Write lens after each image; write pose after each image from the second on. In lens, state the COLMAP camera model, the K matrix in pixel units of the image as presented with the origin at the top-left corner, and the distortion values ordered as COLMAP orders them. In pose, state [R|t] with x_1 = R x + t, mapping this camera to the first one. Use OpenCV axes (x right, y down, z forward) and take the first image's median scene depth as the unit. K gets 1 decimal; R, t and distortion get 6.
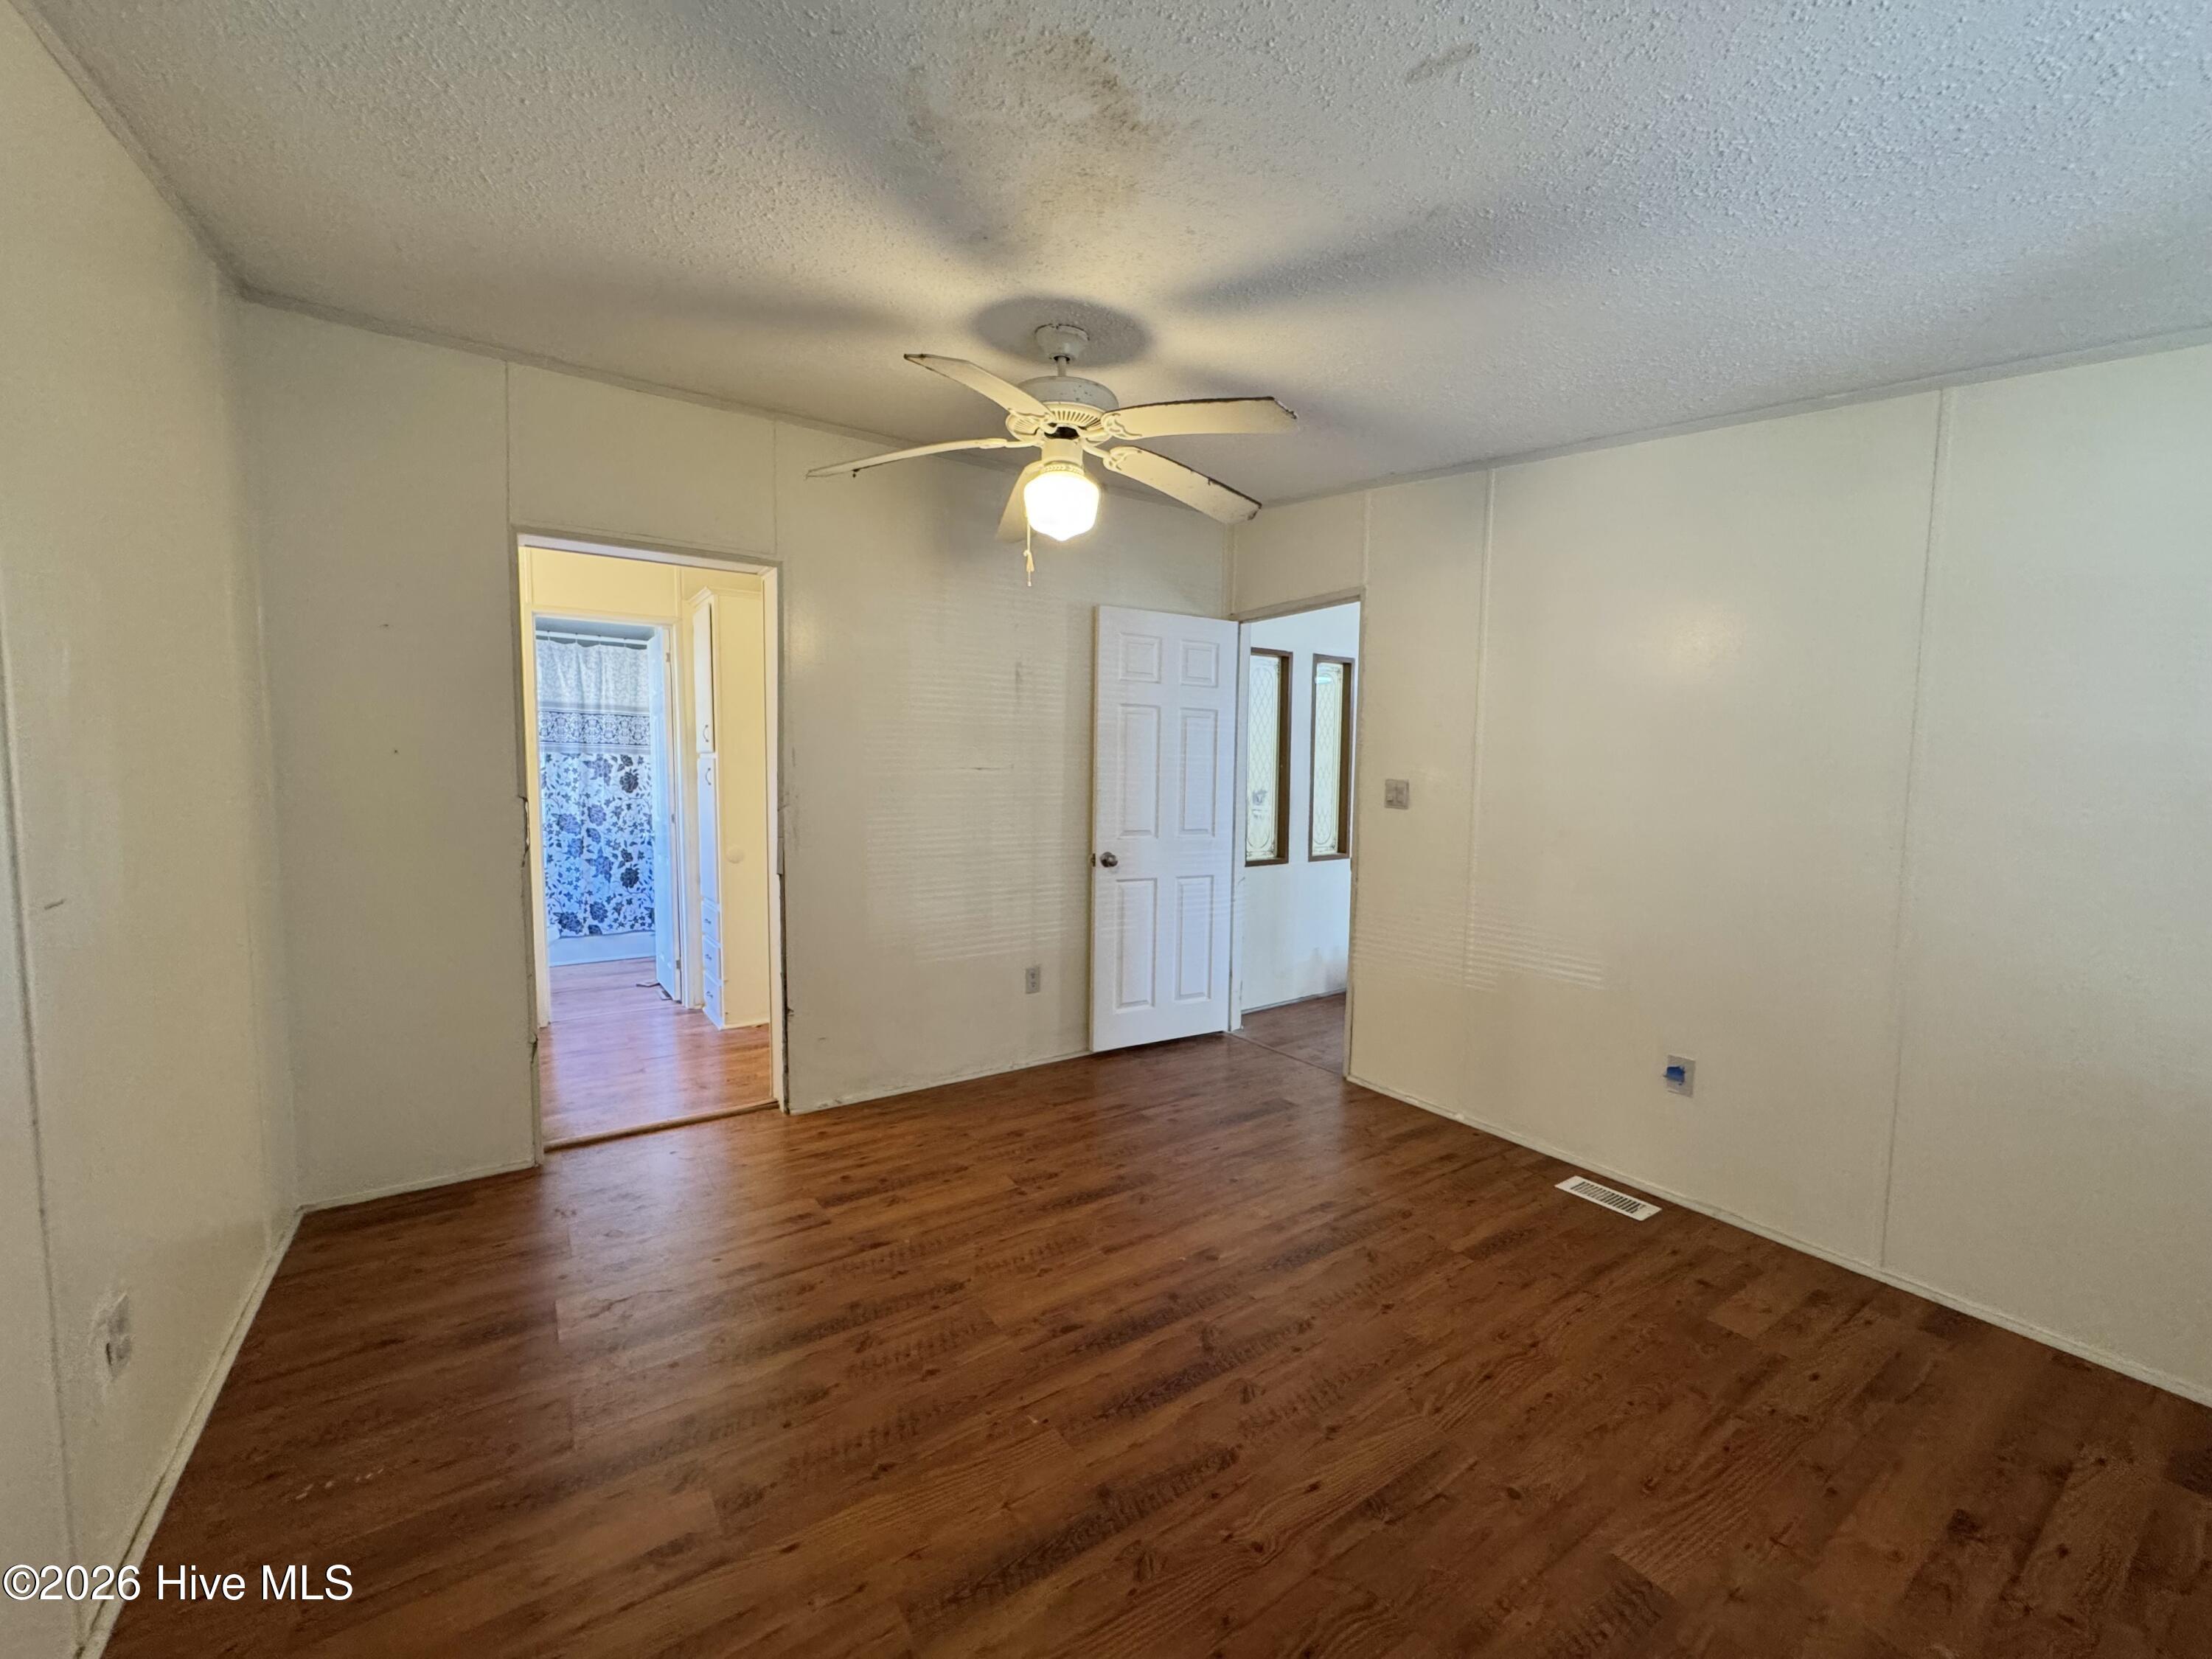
lens RADIAL K [[882.5, 0, 1112.0], [0, 882.5, 829.7], [0, 0, 1]] dist [-0.004235, -0.000125]
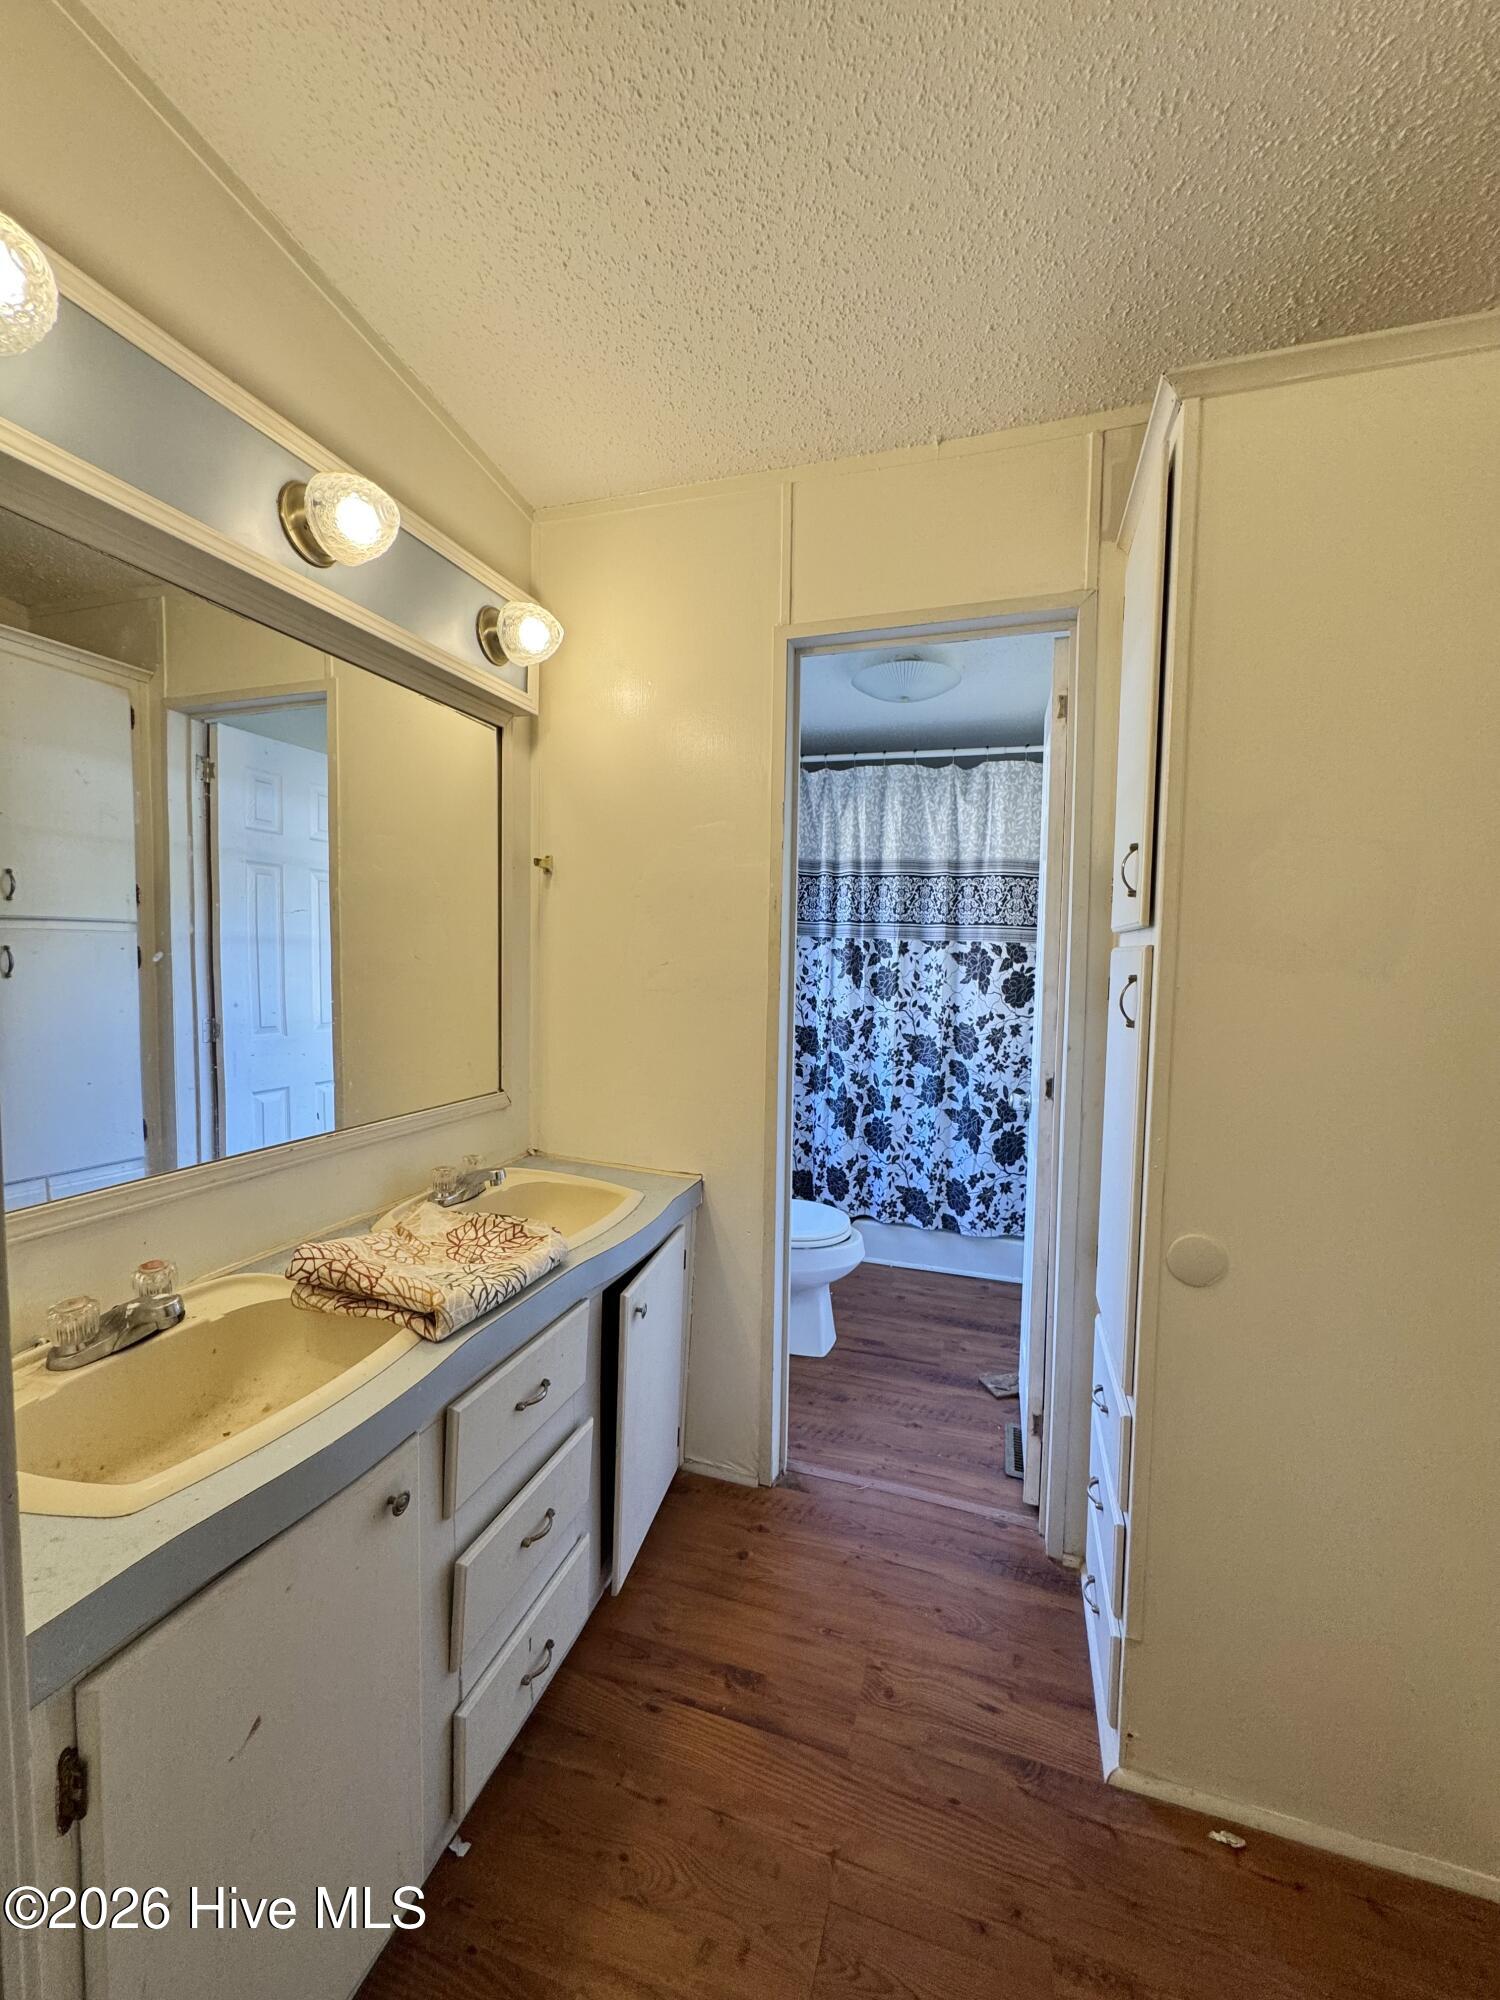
lens RADIAL K [[798.0, 0, 752.0], [0, 798.0, 1000.4], [0, 0, 1]] dist [-0.004235, -0.000125]
pose [[0.607912, 0.051346, -0.792343, -0.238409], [-0.066201, 0.997710, 0.013862, -0.043318], [0.791240, 0.044027, 0.609919, 0.548038]]
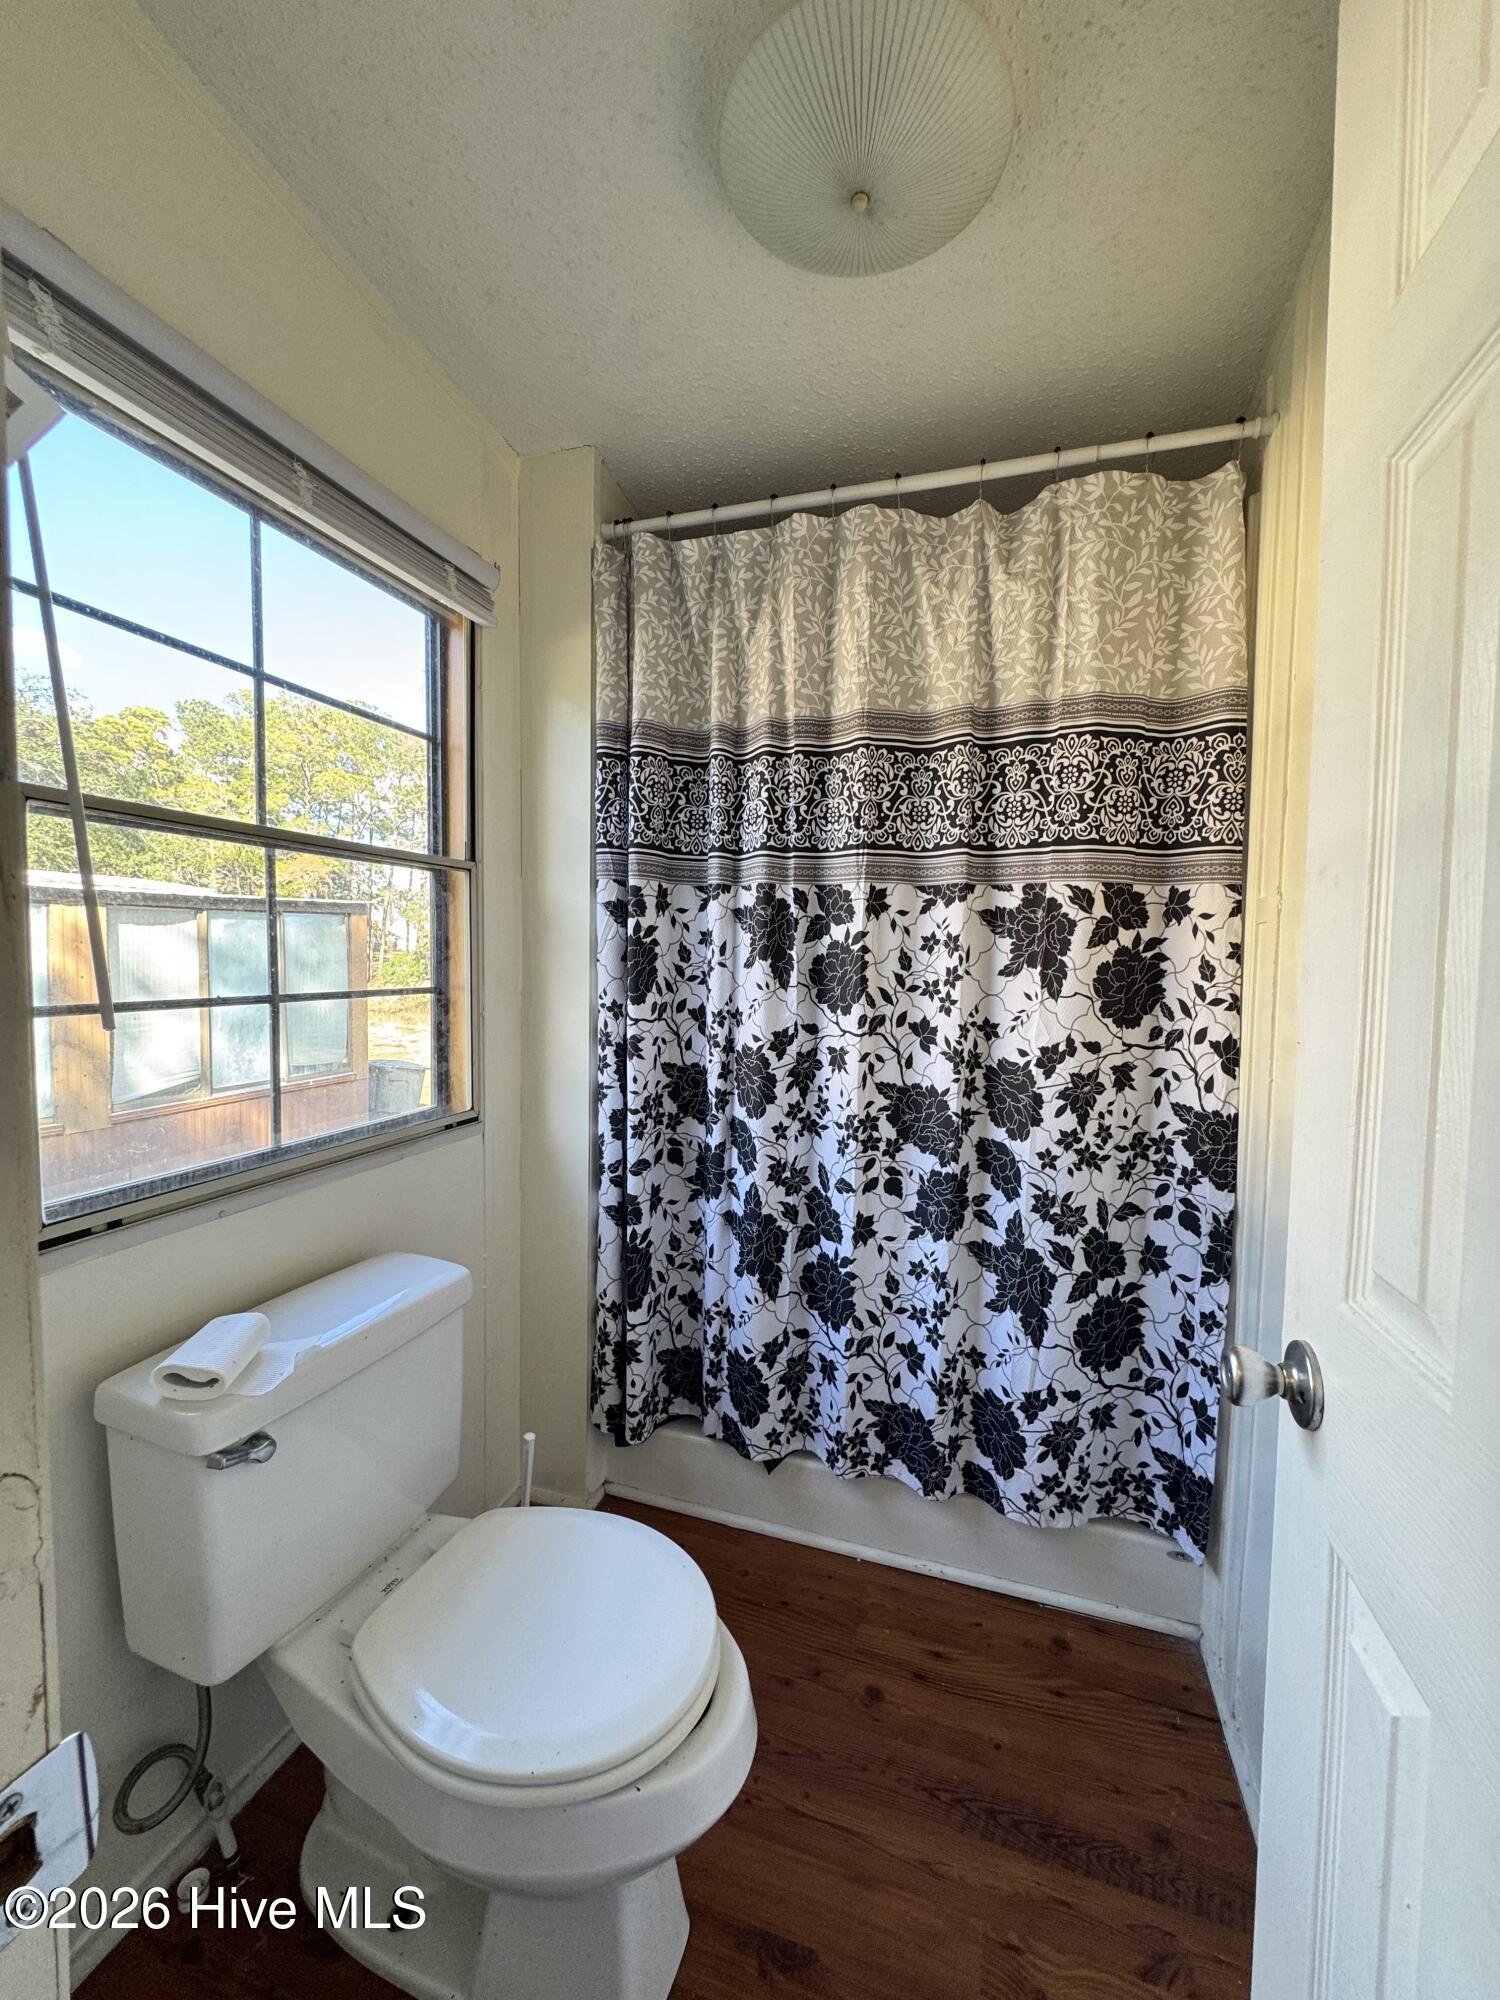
lens RADIAL K [[798.0, 0, 746.3], [0, 798.0, 1001.2], [0, 0, 1]] dist [-0.004235, -0.000125]
pose [[0.601343, 0.040581, -0.797960, -0.437915], [-0.059845, 0.998192, 0.005665, -0.045210], [0.796747, 0.044347, 0.602684, 0.785499]]
